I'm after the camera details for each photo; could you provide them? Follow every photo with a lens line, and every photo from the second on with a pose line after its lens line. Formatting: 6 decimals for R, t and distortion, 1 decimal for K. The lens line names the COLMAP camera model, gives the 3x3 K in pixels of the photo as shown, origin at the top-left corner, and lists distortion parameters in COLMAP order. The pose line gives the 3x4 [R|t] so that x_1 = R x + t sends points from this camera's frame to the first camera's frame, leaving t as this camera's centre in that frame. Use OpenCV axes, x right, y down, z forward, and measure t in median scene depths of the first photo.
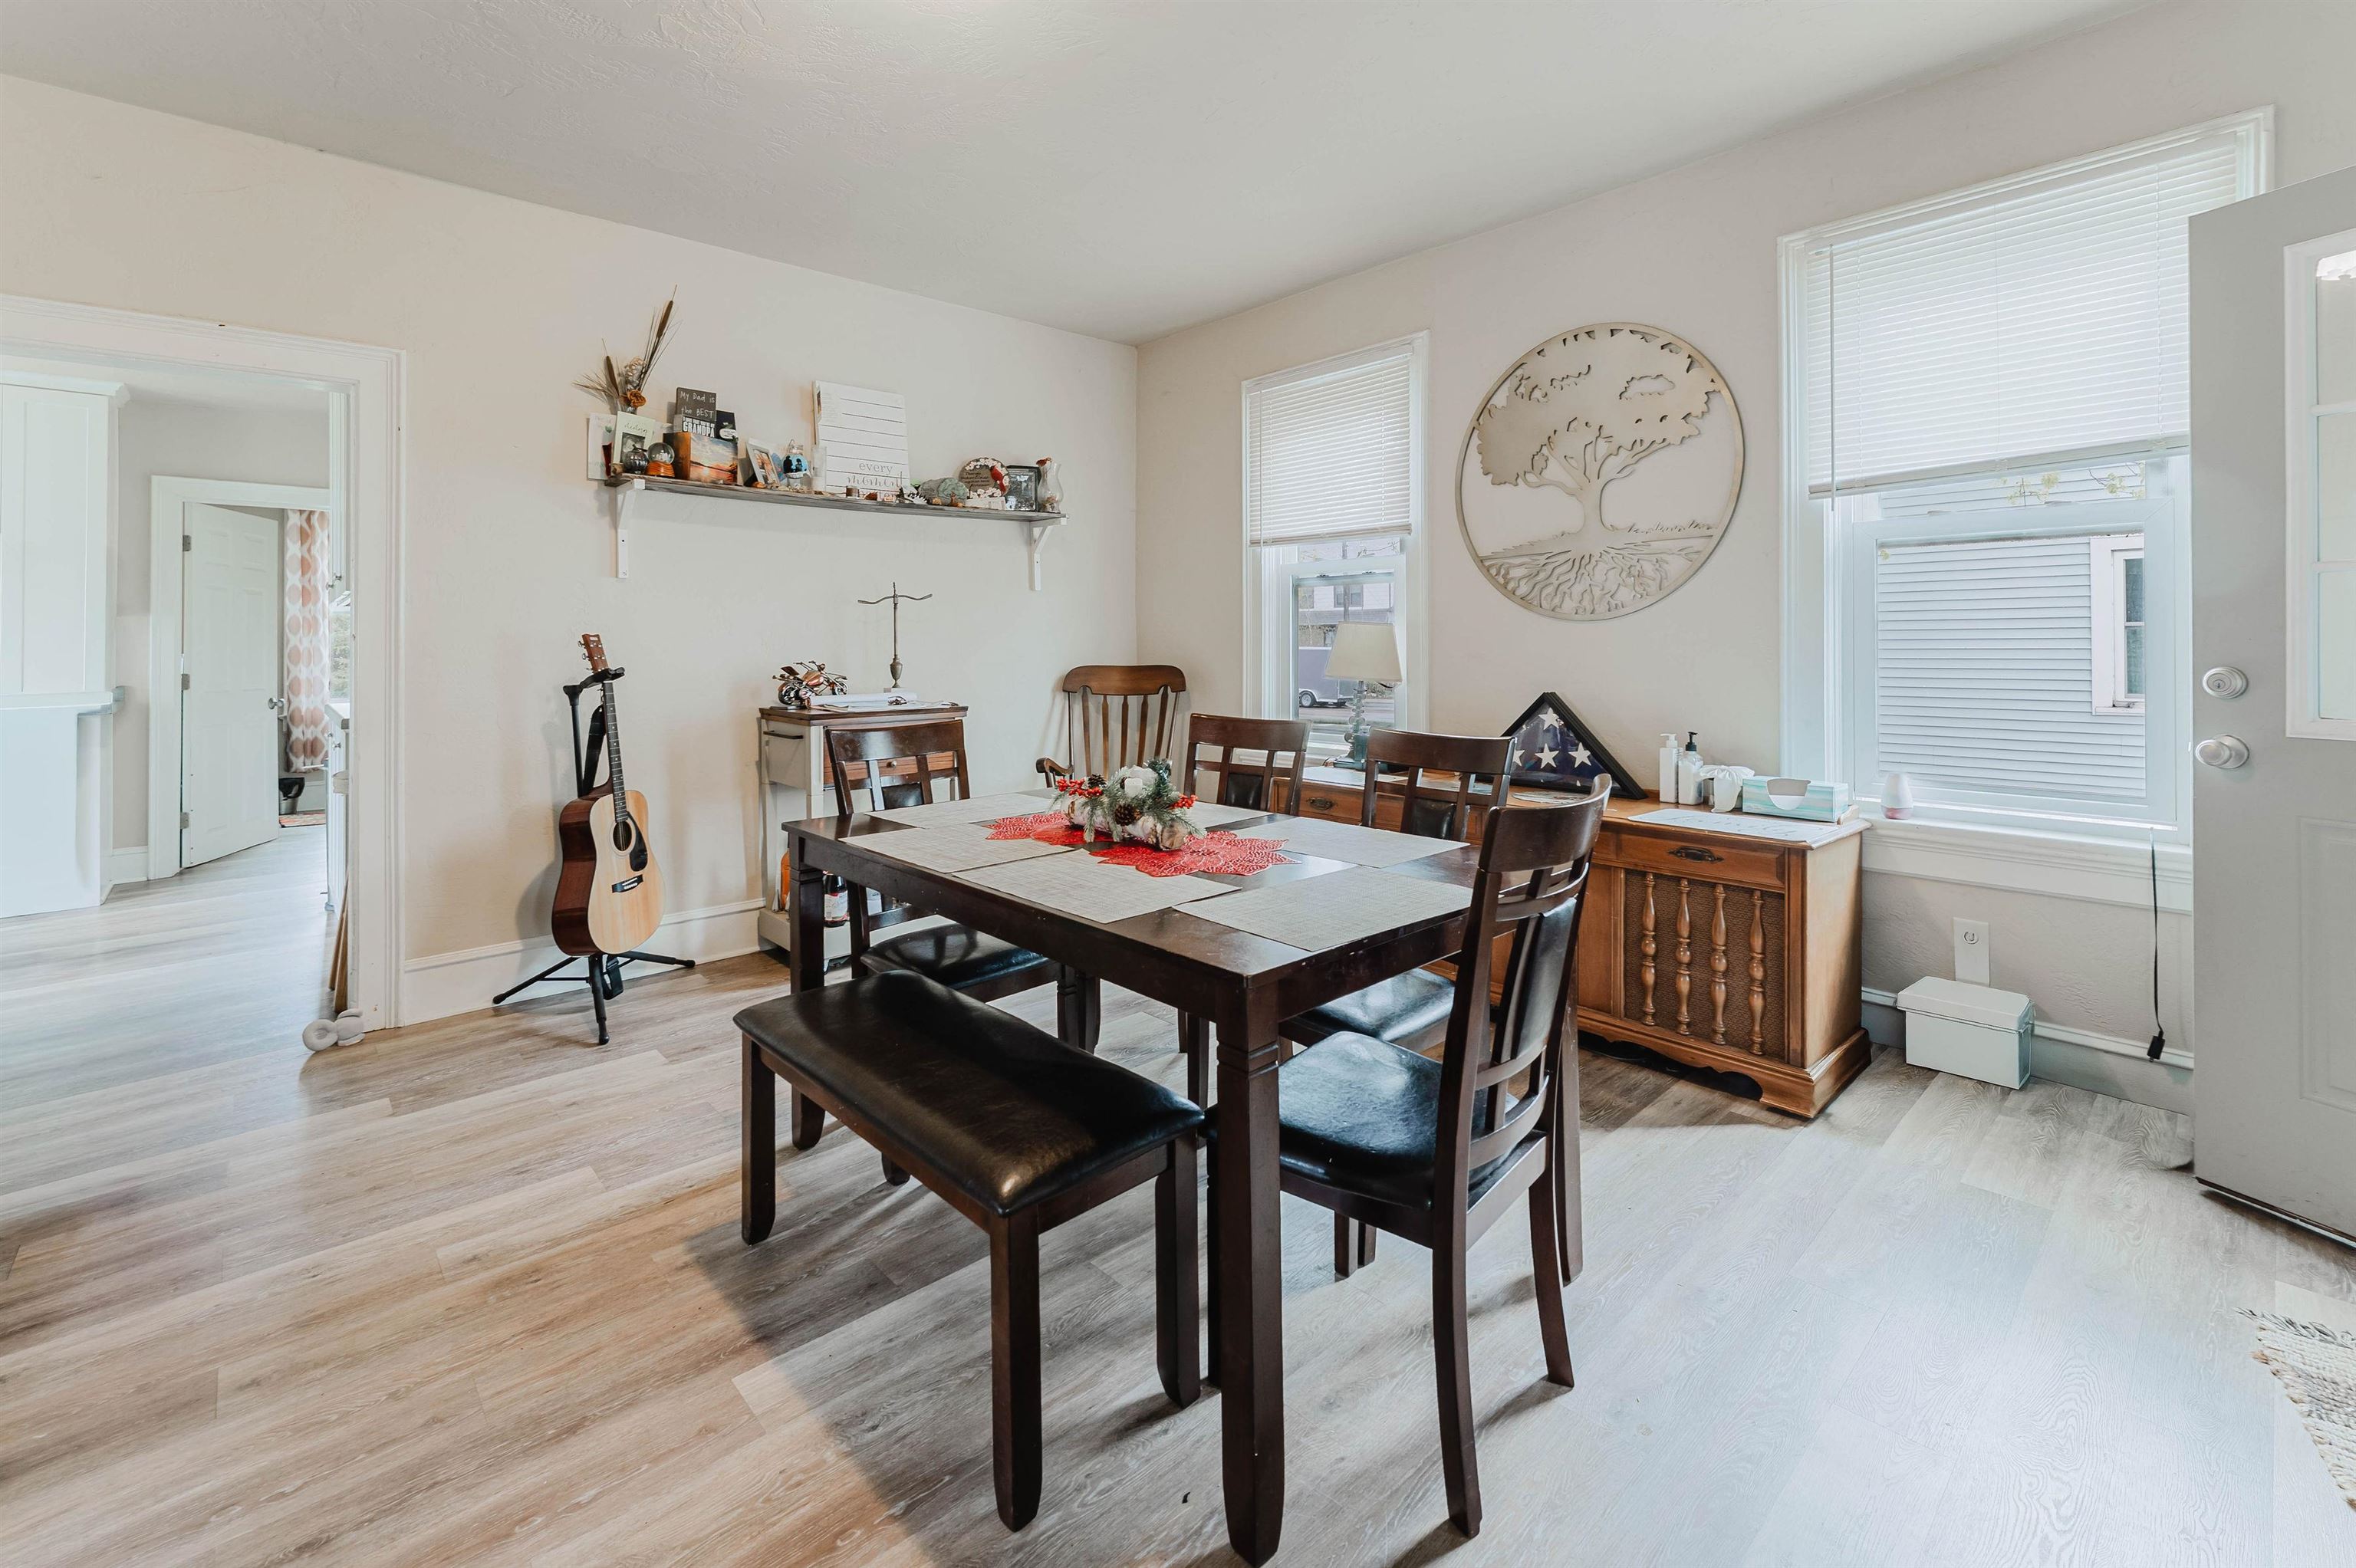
lens RADIAL K [[1020.4, 0, 1180.4], [0, 1020.4, 628.1], [0, 0, 1]] dist [0.001579, -0.000576]
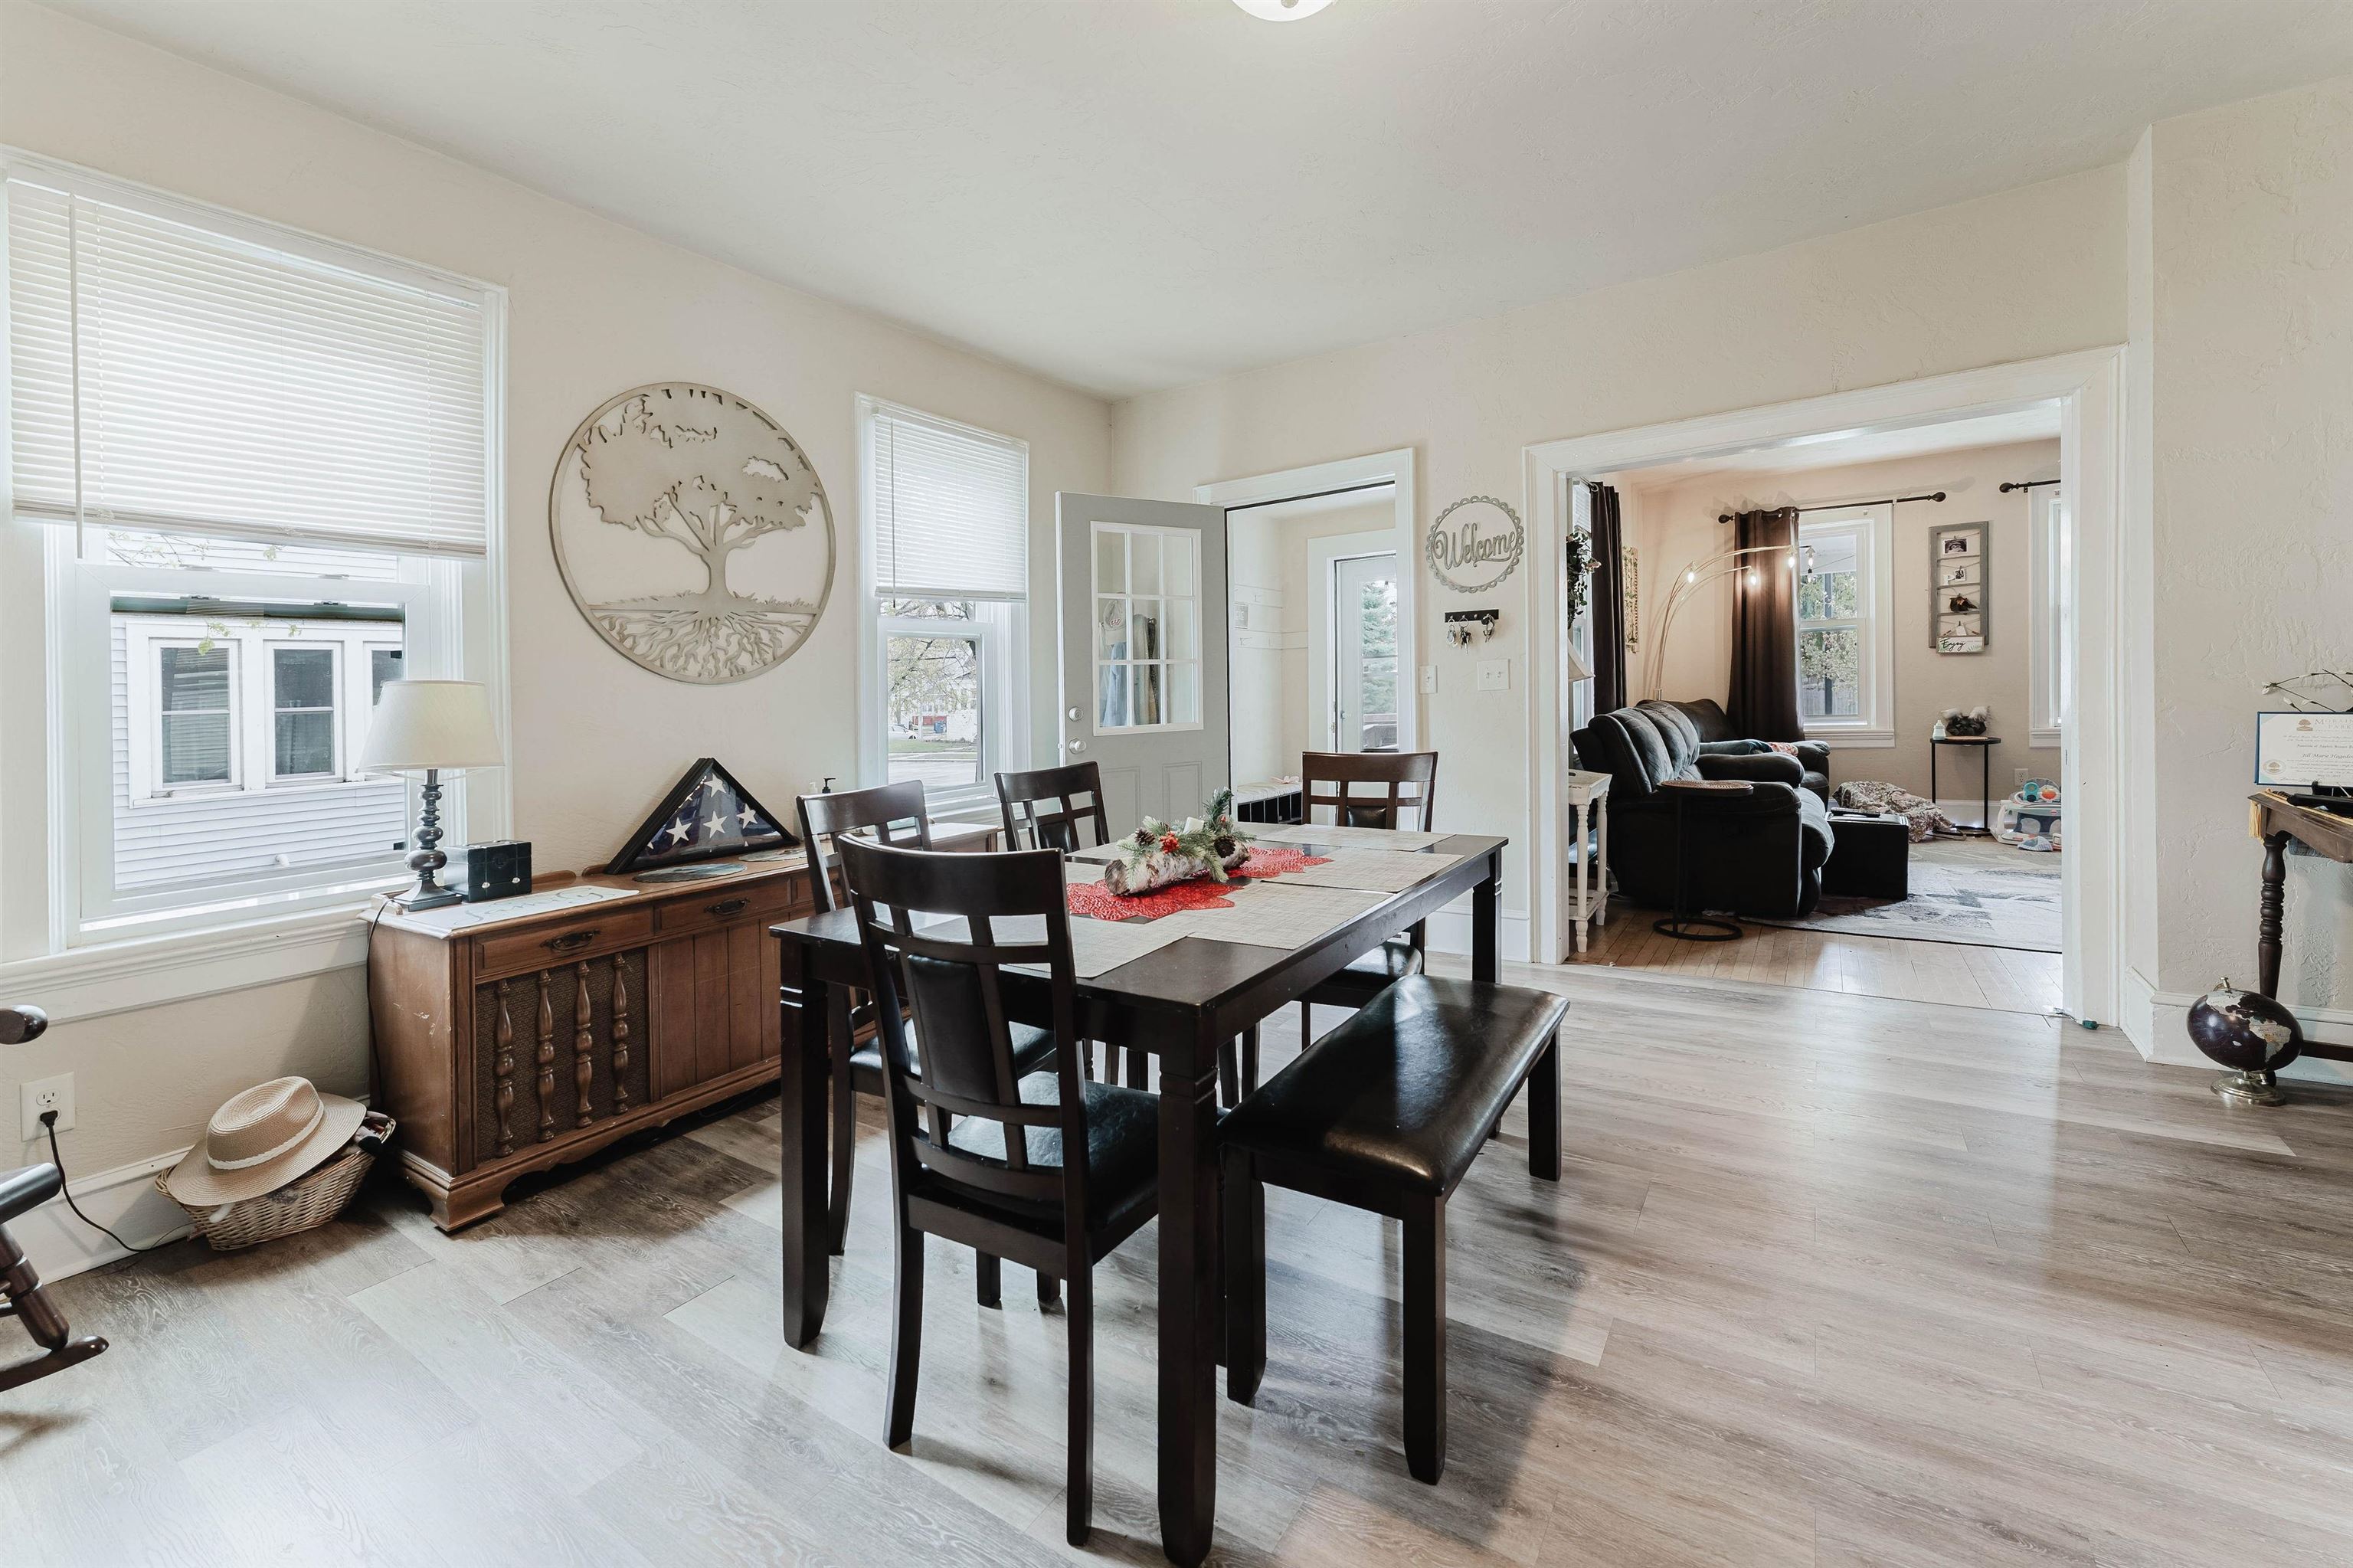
lens RADIAL K [[968.3, 0, 1168.1], [0, 968.3, 724.8], [0, 0, 1]] dist [-0.002901, -0.000690]
pose [[-0.239409, -0.017216, 0.970766, -0.581368], [0.022162, 0.999485, 0.023191, 0.018744], [-0.970666, 0.027066, -0.238904, 0.744124]]
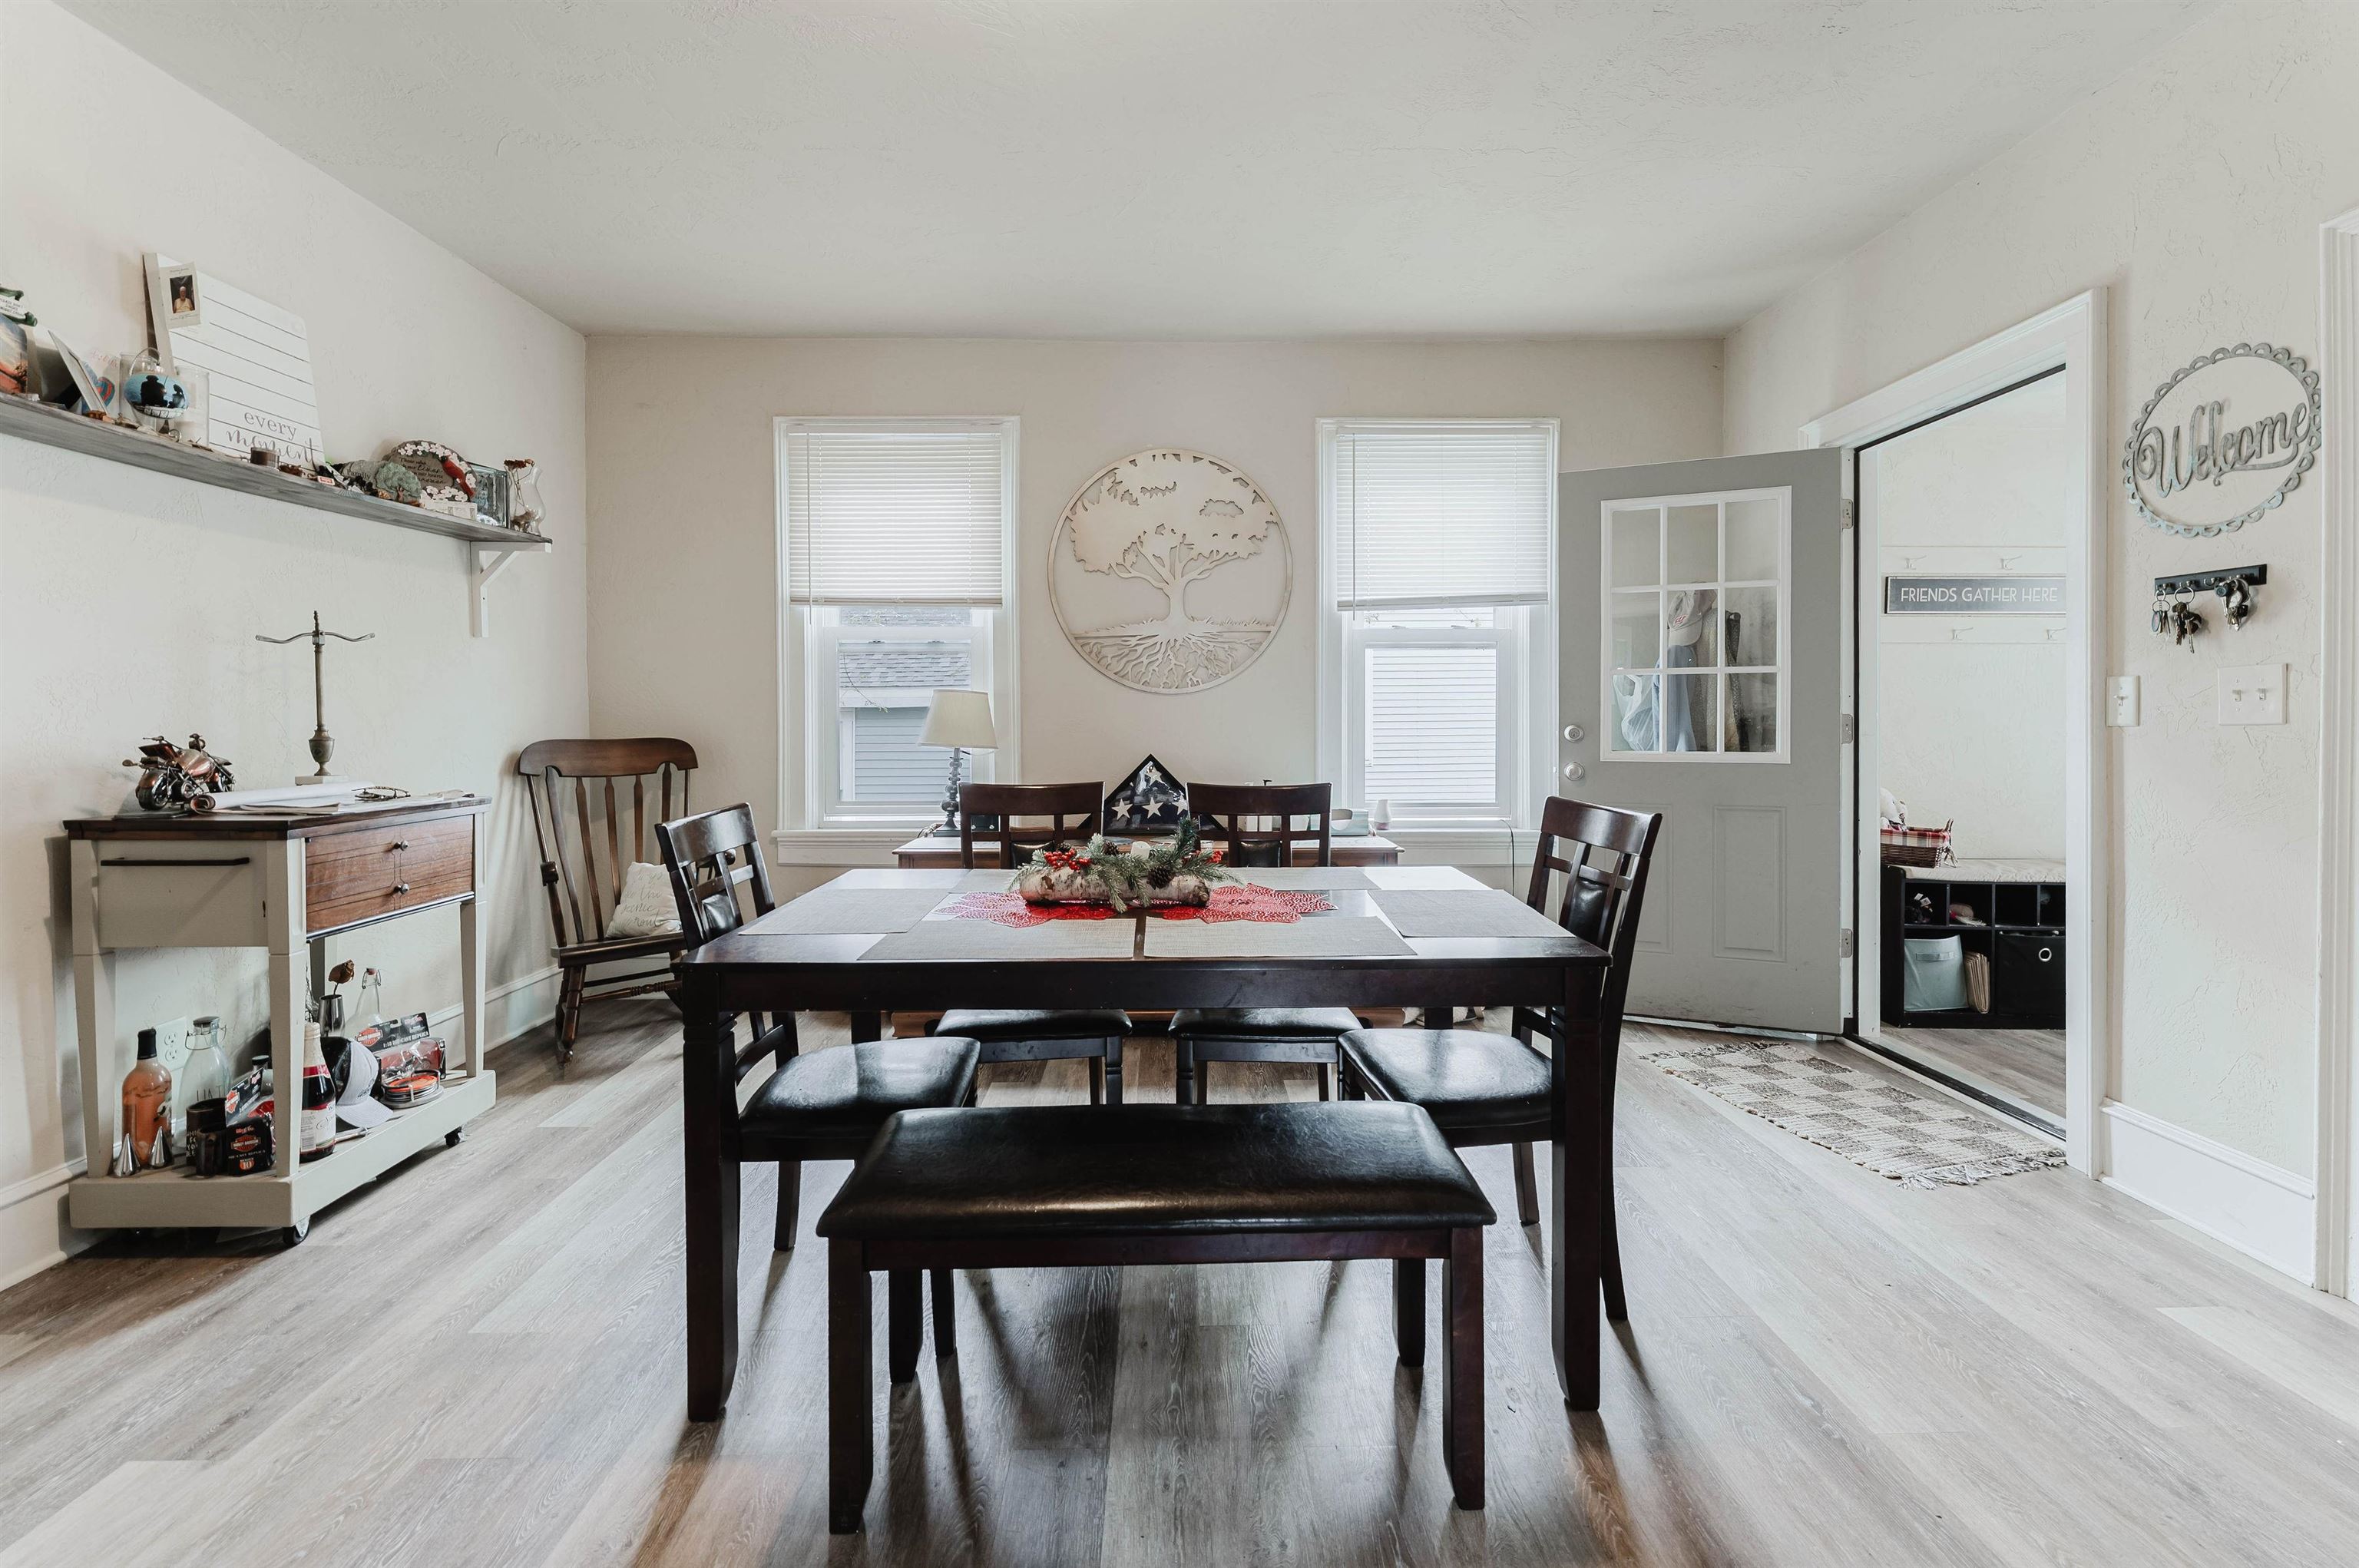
lens RADIAL K [[970.7, 0, 1171.1], [0, 970.7, 724.7], [0, 0, 1]] dist [-0.002901, -0.000690]
pose [[0.662398, -0.002178, 0.749149, -0.430288], [-0.011652, 0.999845, 0.013209, 0.013212], [-0.749061, -0.017479, 0.662270, 0.223288]]
